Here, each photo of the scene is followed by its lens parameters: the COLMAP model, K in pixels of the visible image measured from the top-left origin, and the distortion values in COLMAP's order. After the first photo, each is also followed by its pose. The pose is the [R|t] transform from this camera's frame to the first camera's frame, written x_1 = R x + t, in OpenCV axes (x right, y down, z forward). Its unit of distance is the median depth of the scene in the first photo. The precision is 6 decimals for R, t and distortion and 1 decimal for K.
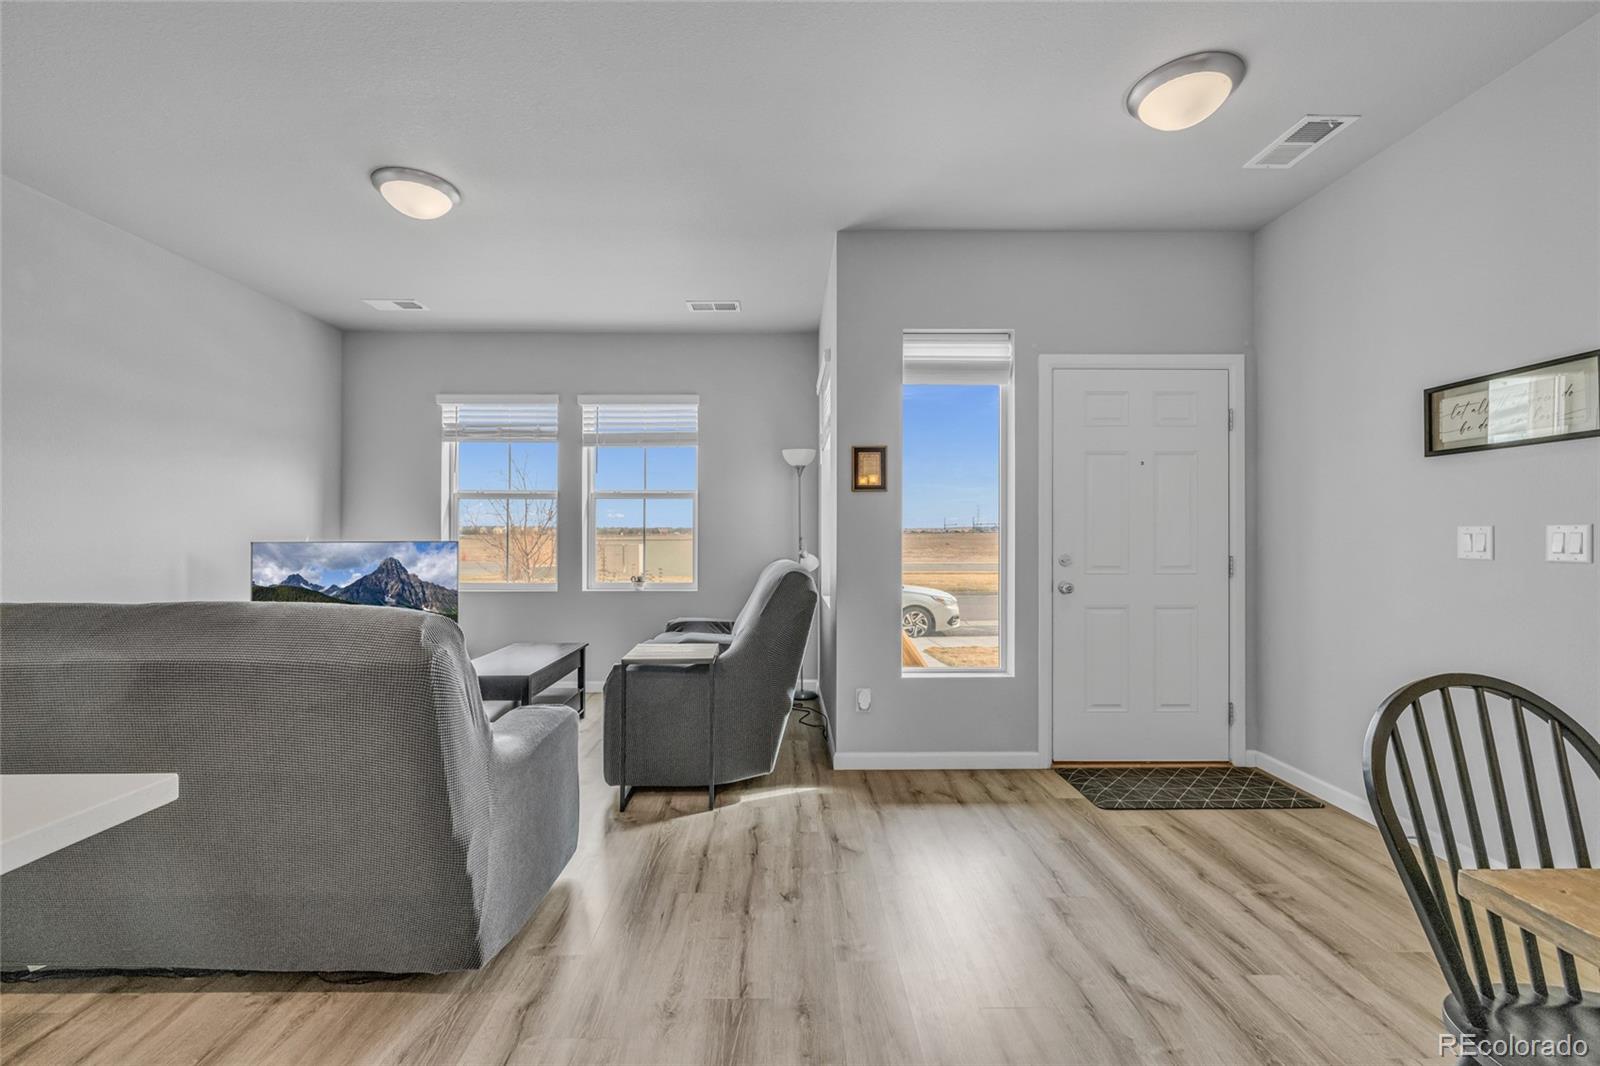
lens RADIAL K [[671.0, 0, 790.4], [0, 671.0, 535.7], [0, 0, 1]] dist [0.000945, -0.000202]
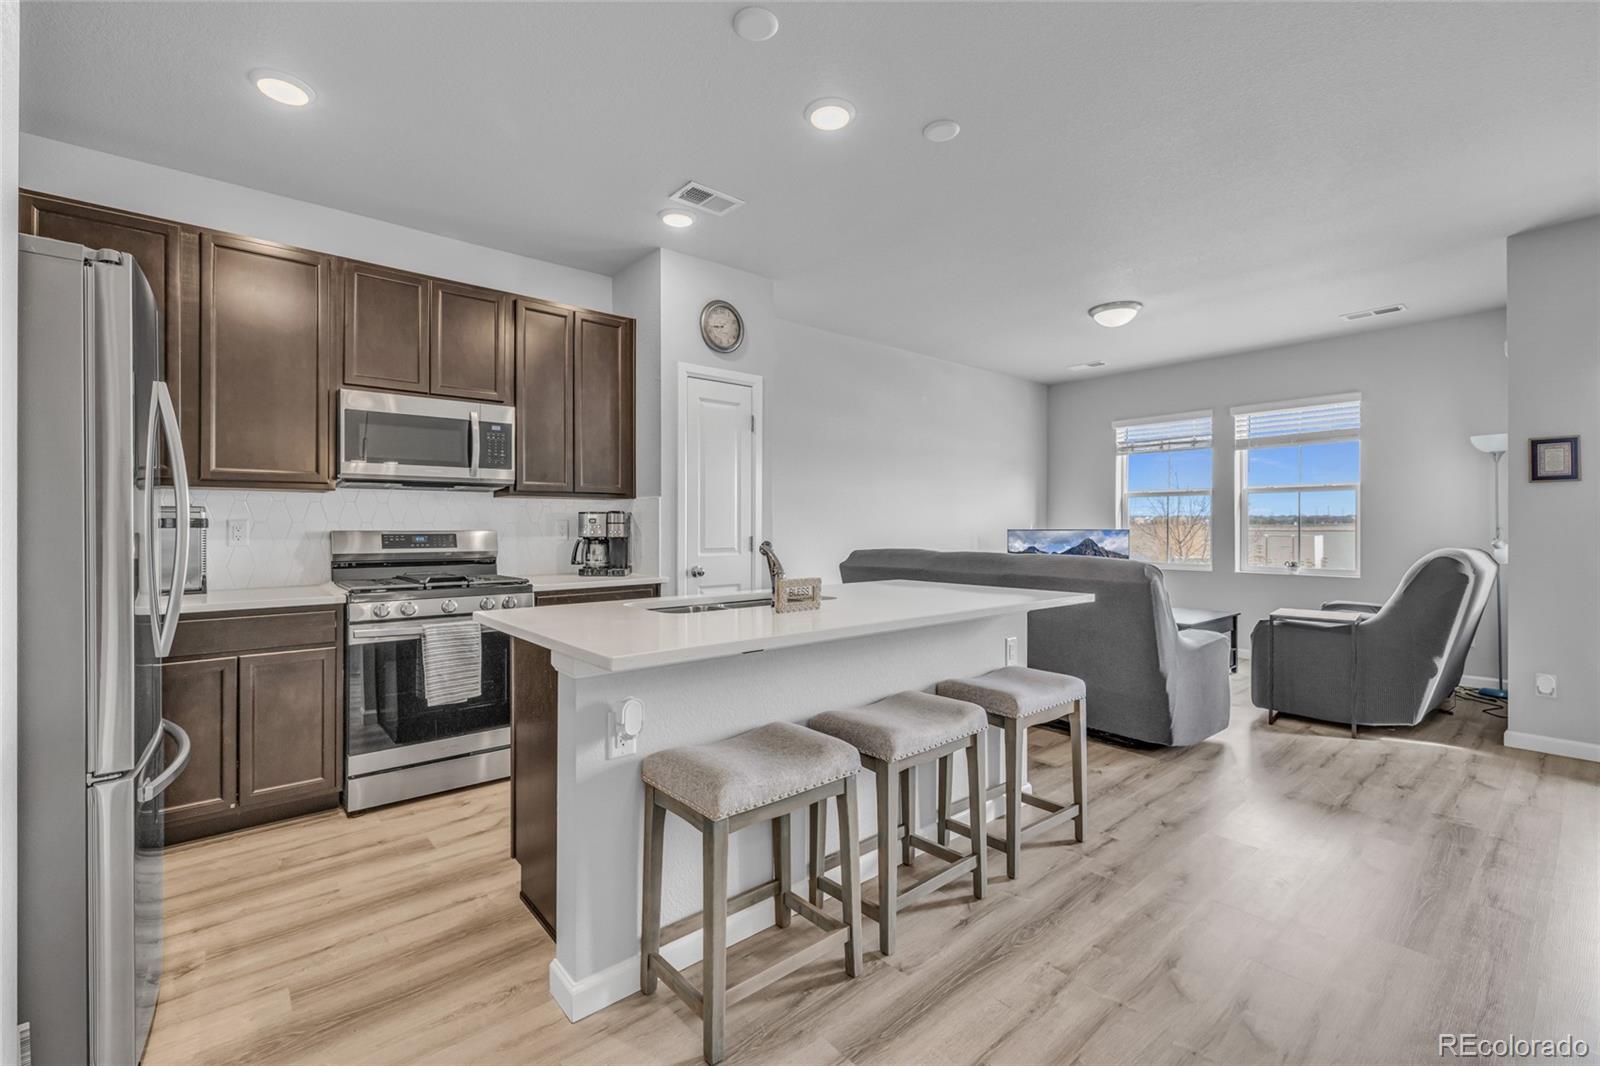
lens RADIAL K [[671.0, 0, 788.3], [0, 671.0, 524.0], [0, 0, 1]] dist [0.000945, -0.000202]
pose [[0.627227, -0.002903, -0.778831, 0.181417], [0.001312, 0.999996, -0.002670, -0.000458], [0.778835, 0.000653, 0.627228, -0.547330]]
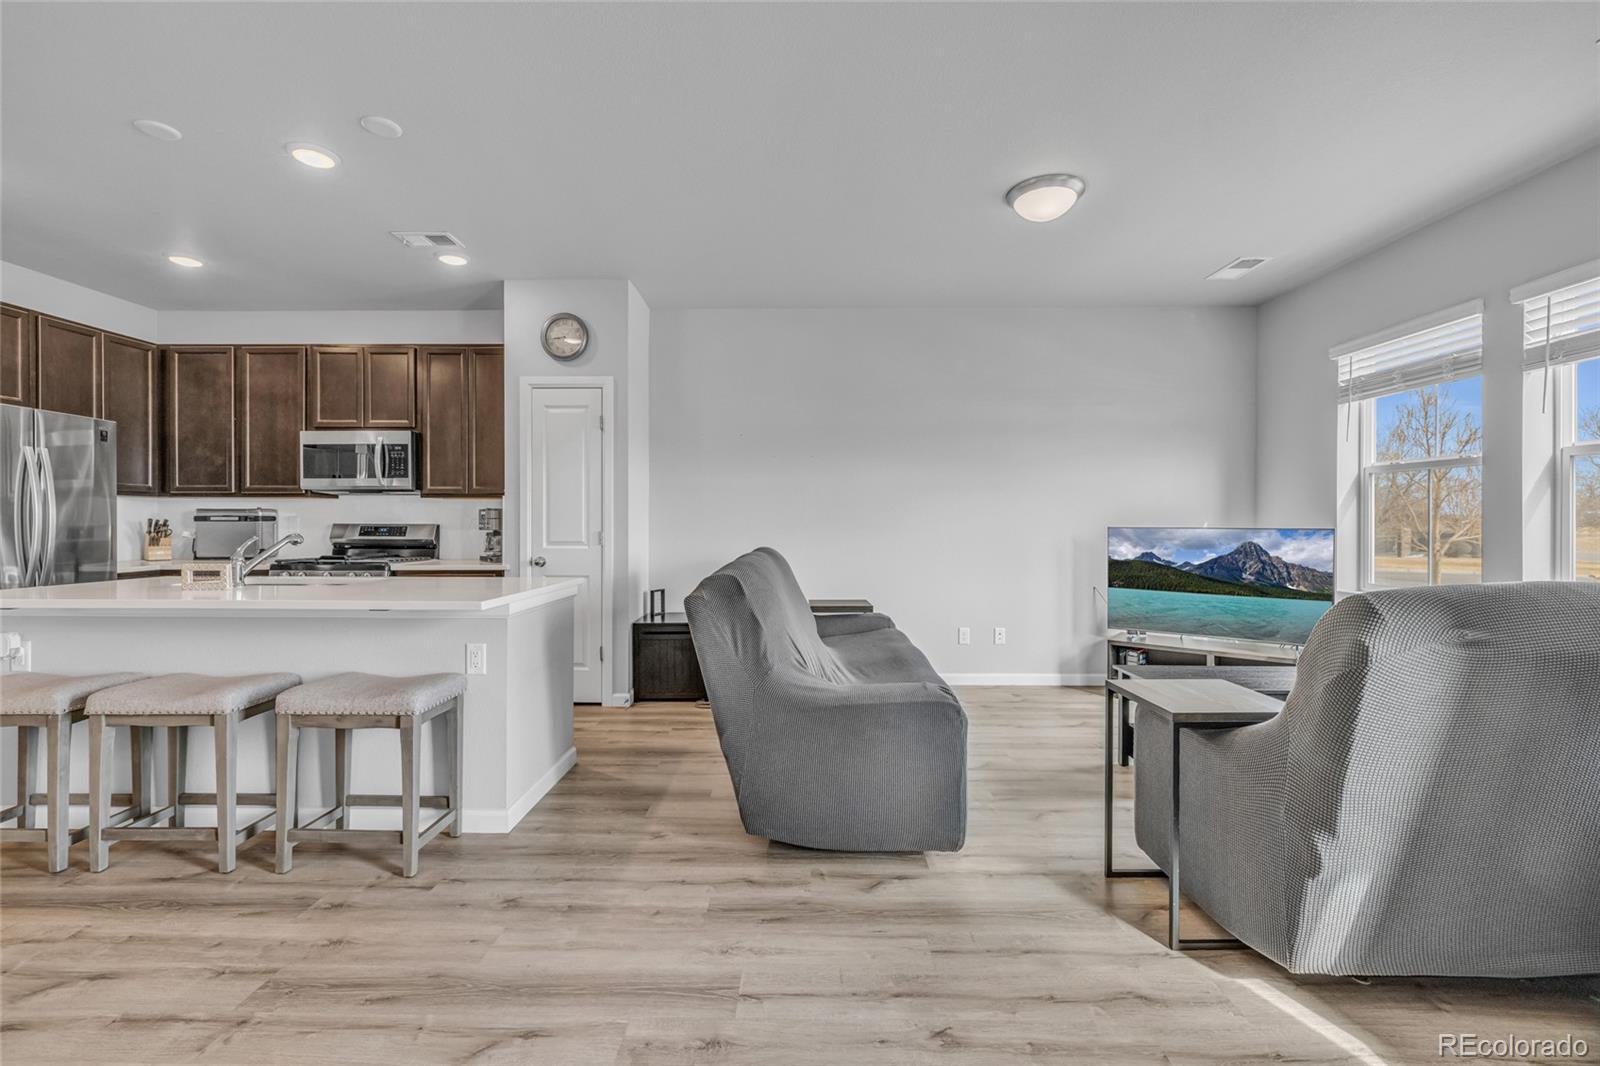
lens RADIAL K [[671.0, 0, 799.3], [0, 671.0, 525.6], [0, 0, 1]] dist [0.000945, -0.000202]
pose [[-0.023559, 0.005628, -0.999707, 0.450620], [-0.000582, 0.999984, 0.005643, 0.000658], [0.999722, 0.000715, -0.023555, 0.558883]]
